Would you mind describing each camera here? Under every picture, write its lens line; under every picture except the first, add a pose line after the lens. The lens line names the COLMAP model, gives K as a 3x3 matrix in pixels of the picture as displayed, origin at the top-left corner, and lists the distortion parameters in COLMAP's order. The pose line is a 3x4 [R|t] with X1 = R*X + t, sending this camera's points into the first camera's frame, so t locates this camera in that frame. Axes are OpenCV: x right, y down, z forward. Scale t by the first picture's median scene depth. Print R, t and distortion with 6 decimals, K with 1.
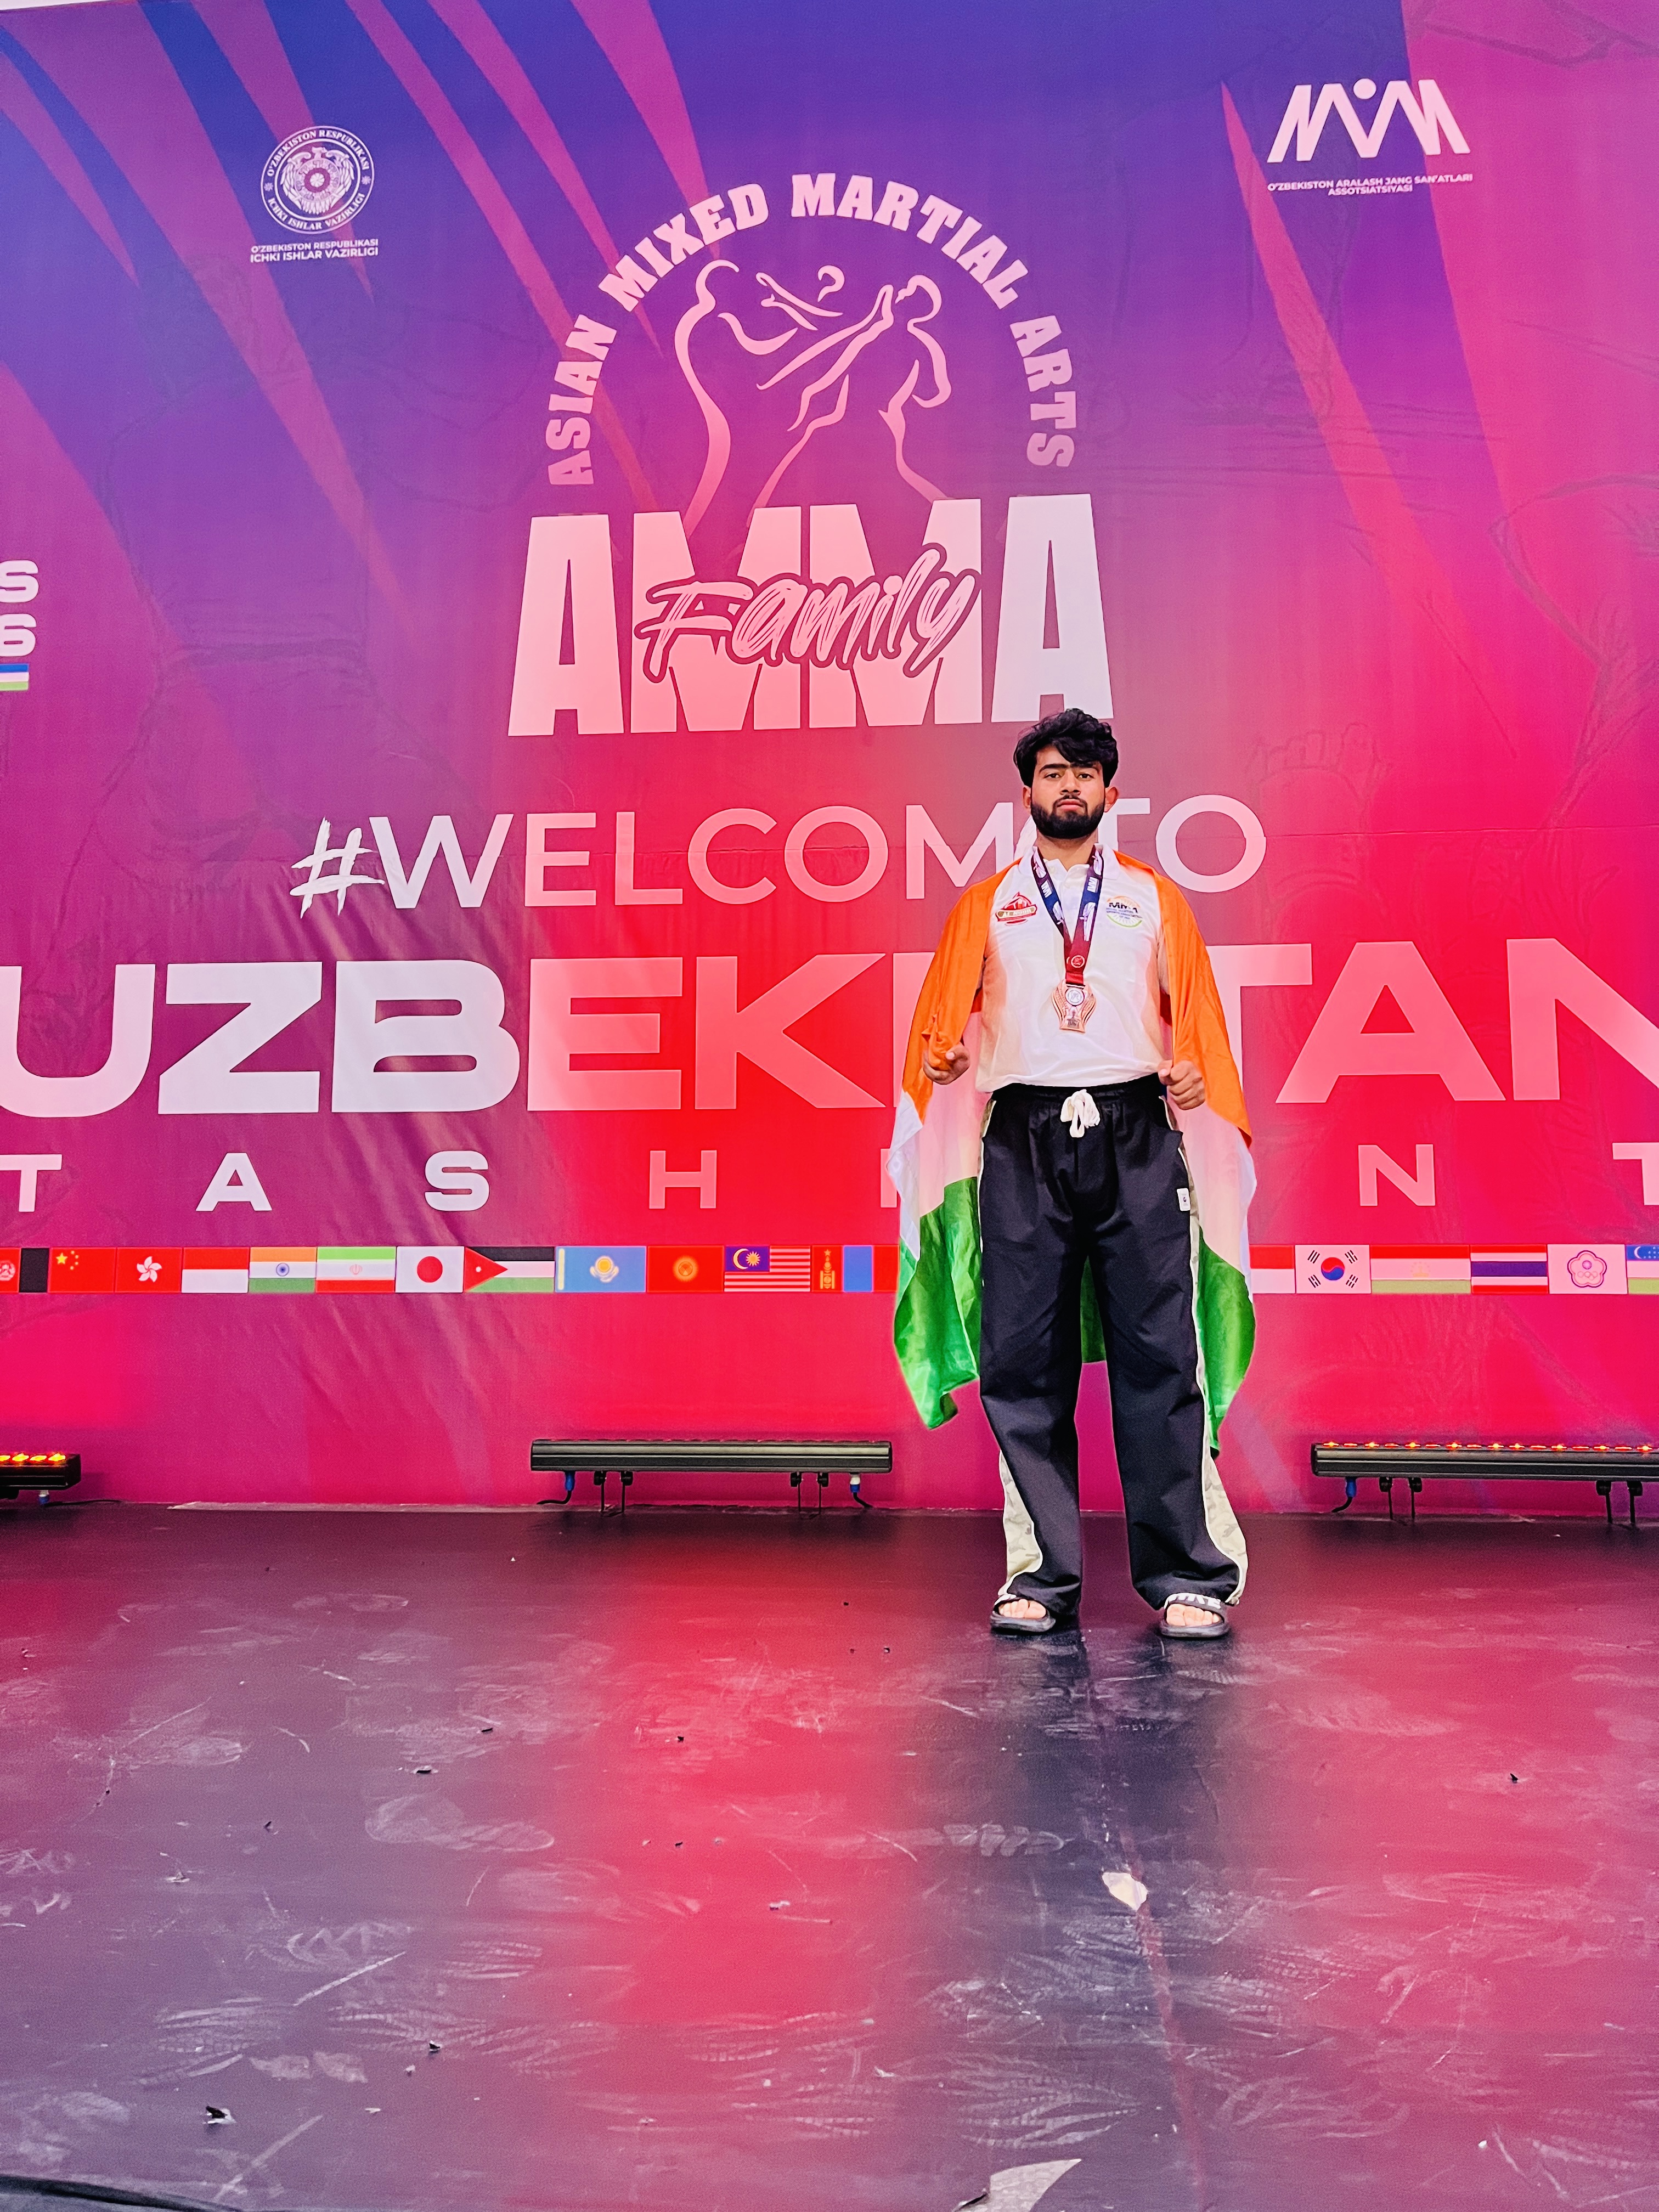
lens RADIAL K [[1663.2, 0, 841.5], [0, 1663.2, 1104.4], [0, 0, 1]] dist [0.078903, -0.103775]
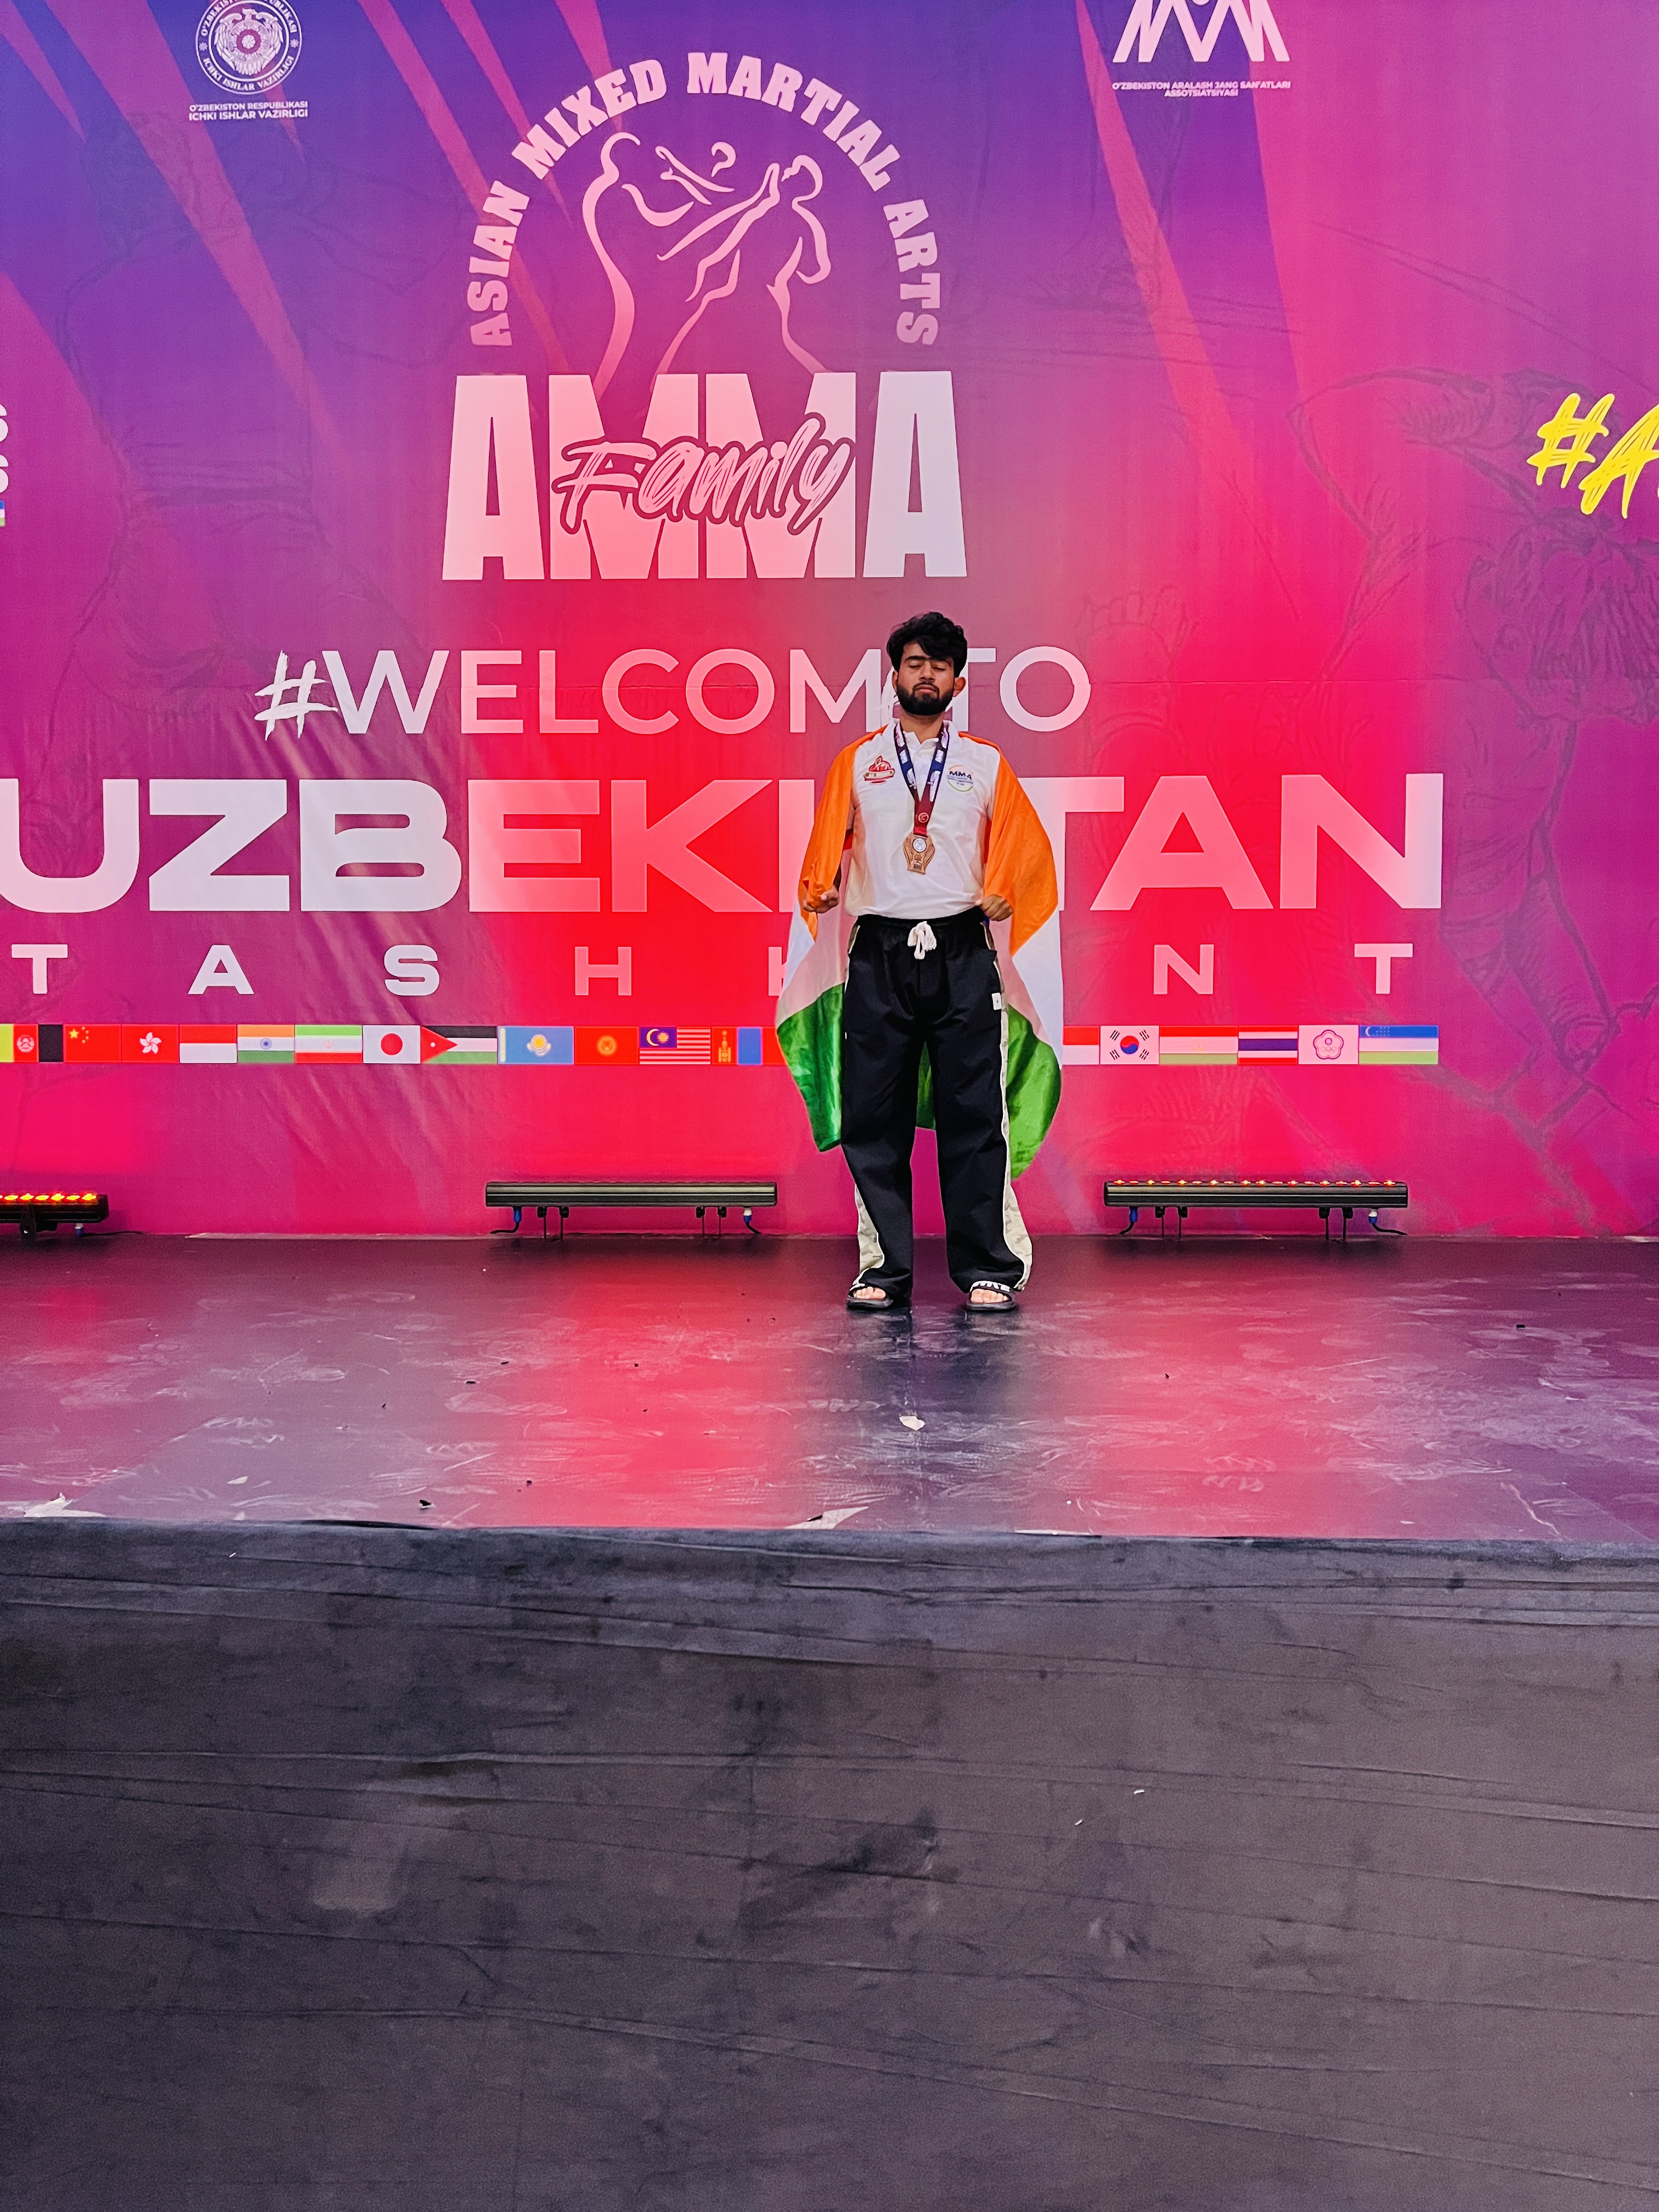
lens RADIAL K [[1663.2, 0, 841.5], [0, 1663.2, 1104.4], [0, 0, 1]] dist [0.078903, -0.103775]
pose [[0.997627, -0.001363, 0.068832, -0.006403], [-0.008504, 0.989707, 0.142857, -0.031472], [-0.068319, -0.143104, 0.987347, -0.204586]]
